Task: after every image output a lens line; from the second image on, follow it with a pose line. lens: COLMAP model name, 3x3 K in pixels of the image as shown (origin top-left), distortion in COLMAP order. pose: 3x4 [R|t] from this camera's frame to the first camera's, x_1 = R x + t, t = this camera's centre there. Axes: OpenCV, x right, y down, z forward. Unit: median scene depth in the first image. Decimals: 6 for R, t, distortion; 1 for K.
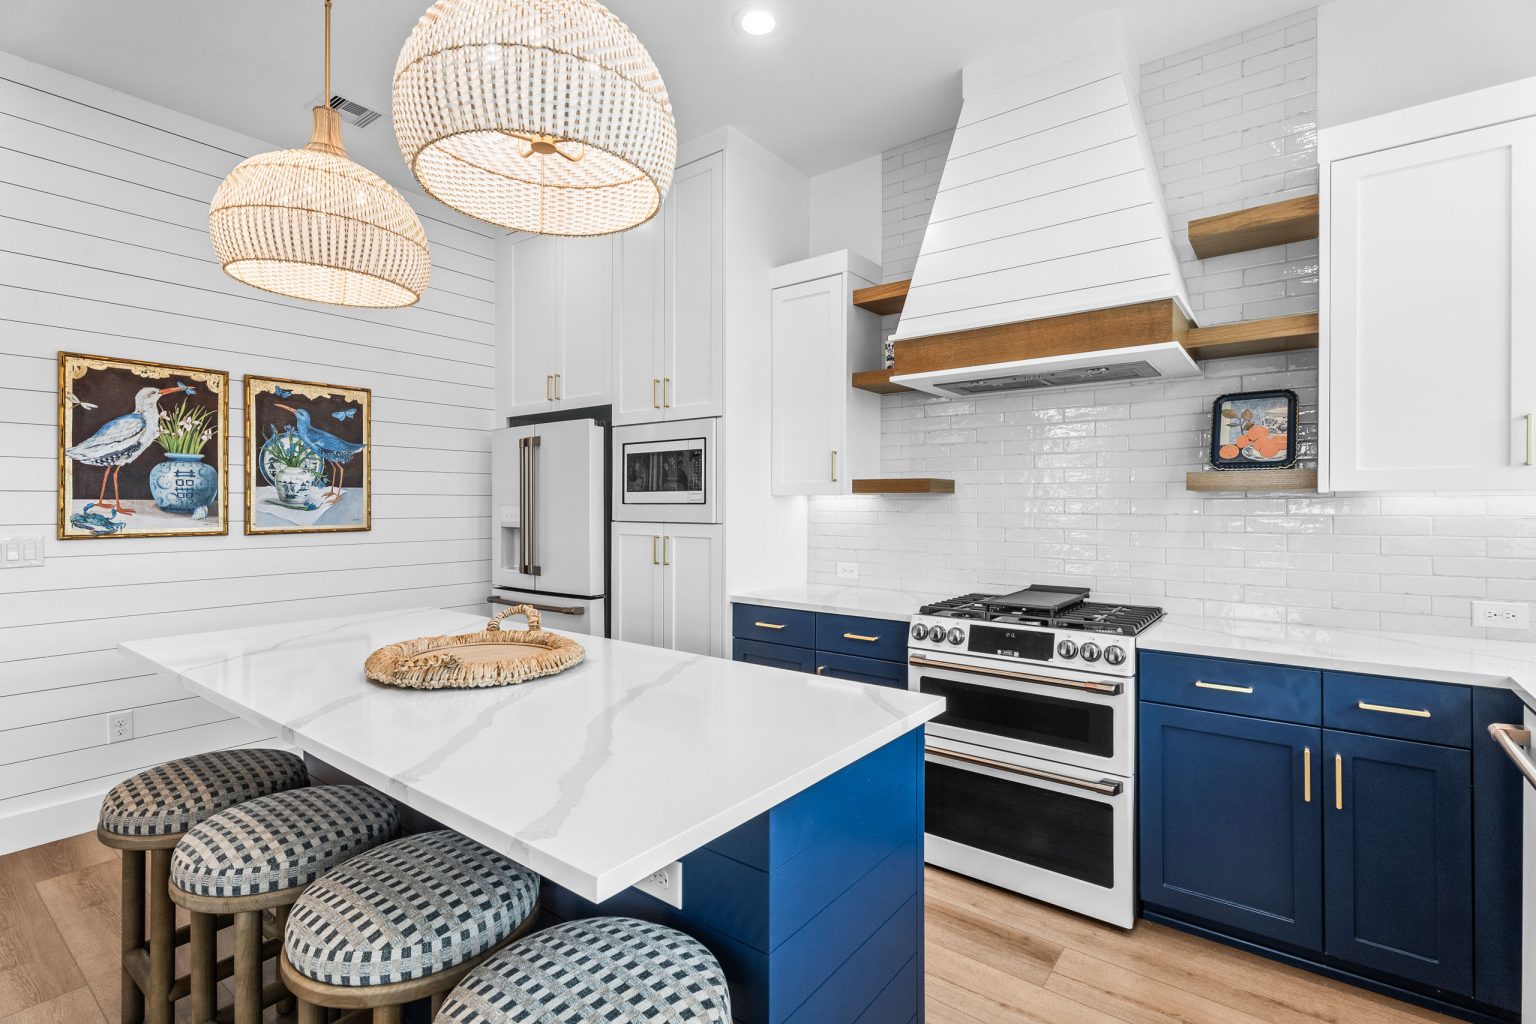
lens RADIAL K [[698.6, 0, 763.4], [0, 698.6, 512.6], [0, 0, 1]] dist [0.000369, 0.000229]
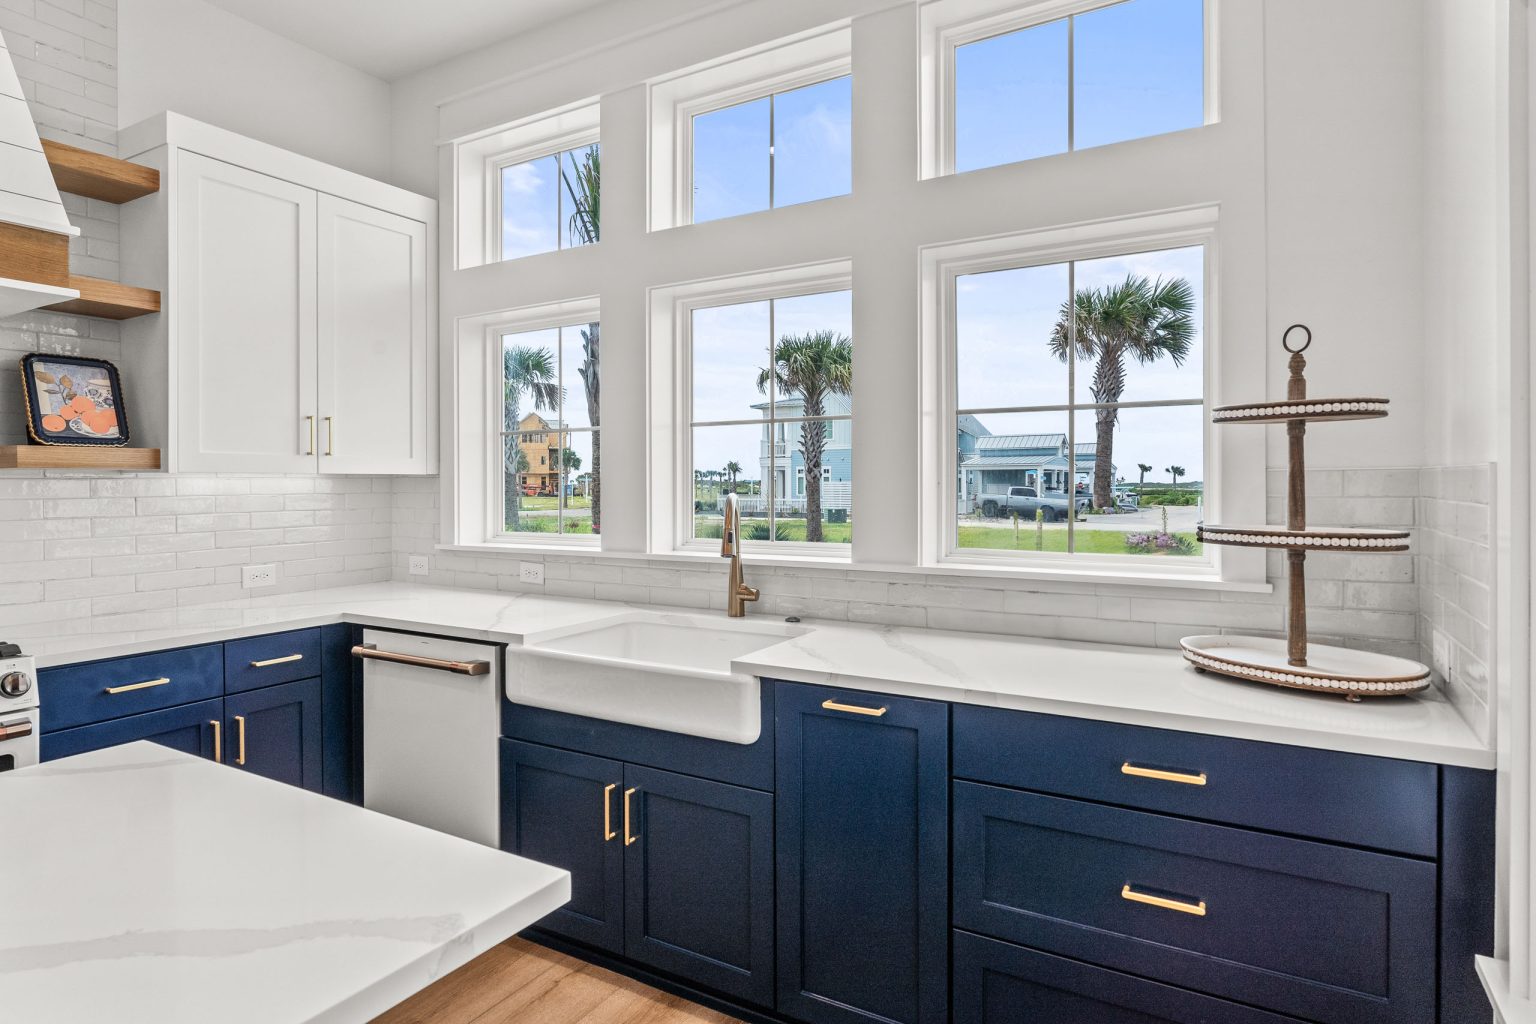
lens RADIAL K [[840.5, 0, 765.9], [0, 840.5, 504.0], [0, 0, 1]] dist [-0.005706, -0.001088]
pose [[-0.126151, -0.023108, 0.991742, -0.480877], [0.015804, 0.999555, 0.025300, -0.001775], [-0.991885, 0.018865, -0.125729, 0.298312]]
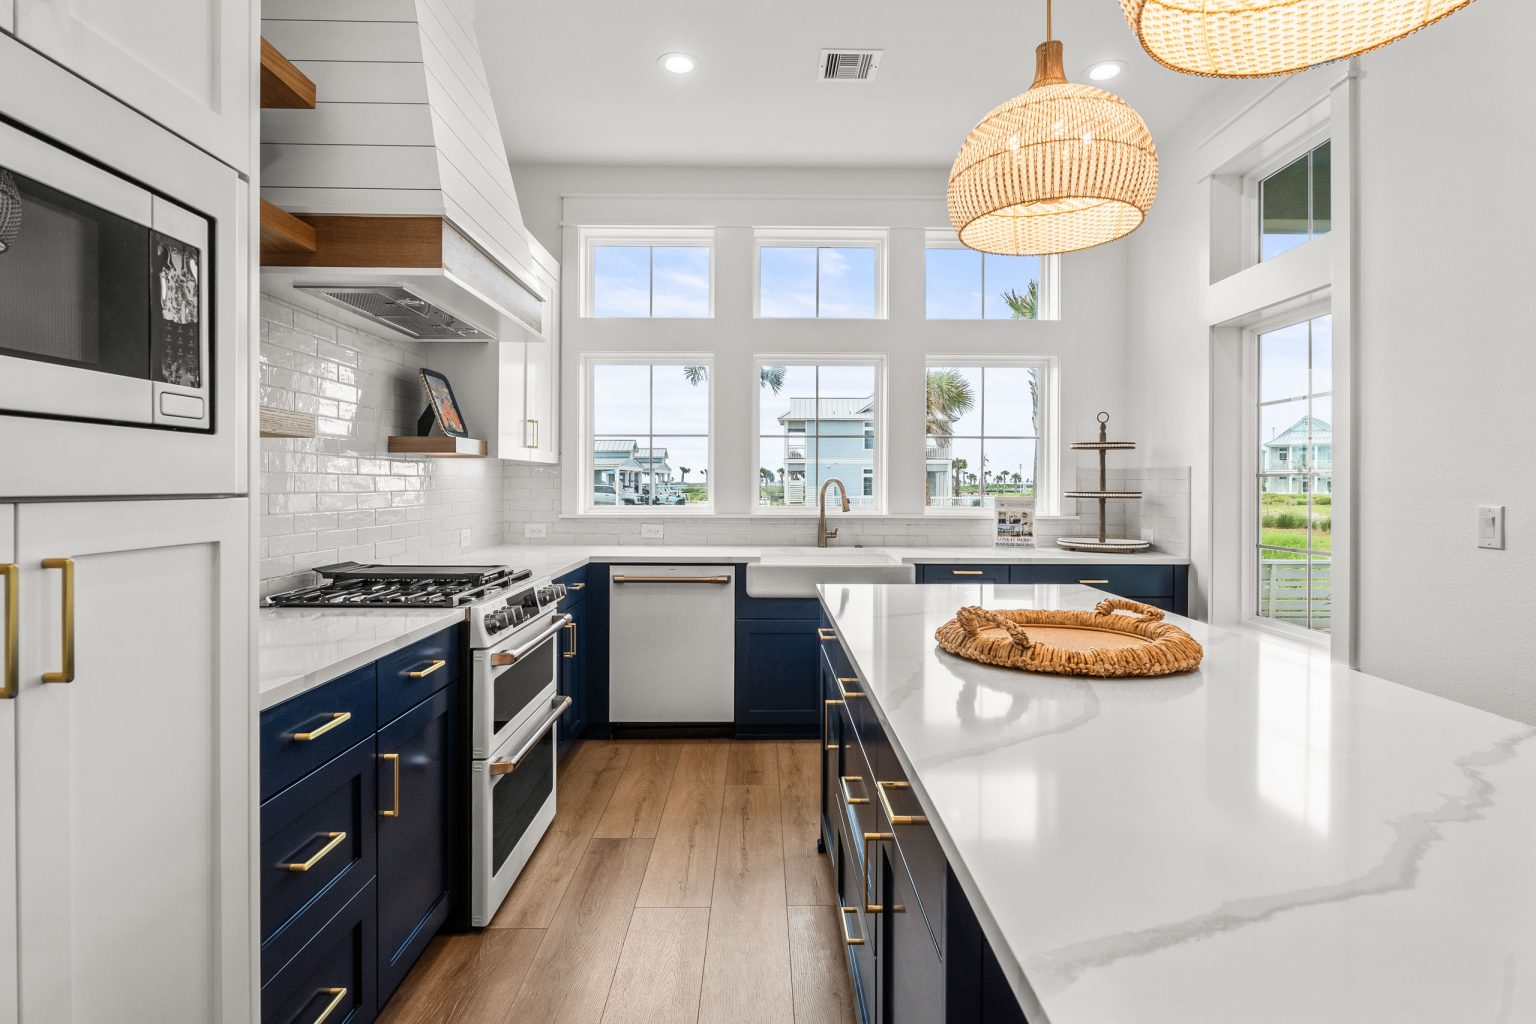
lens RADIAL K [[771.8, 0, 766.4], [0, 771.8, 497.1], [0, 0, 1]] dist [0.001856, 0.000038]
pose [[-0.617732, -0.016974, 0.786205, -0.725112], [0.005554, 0.999648, 0.025945, 0.010417], [-0.786369, 0.020394, -0.617420, 1.469212]]
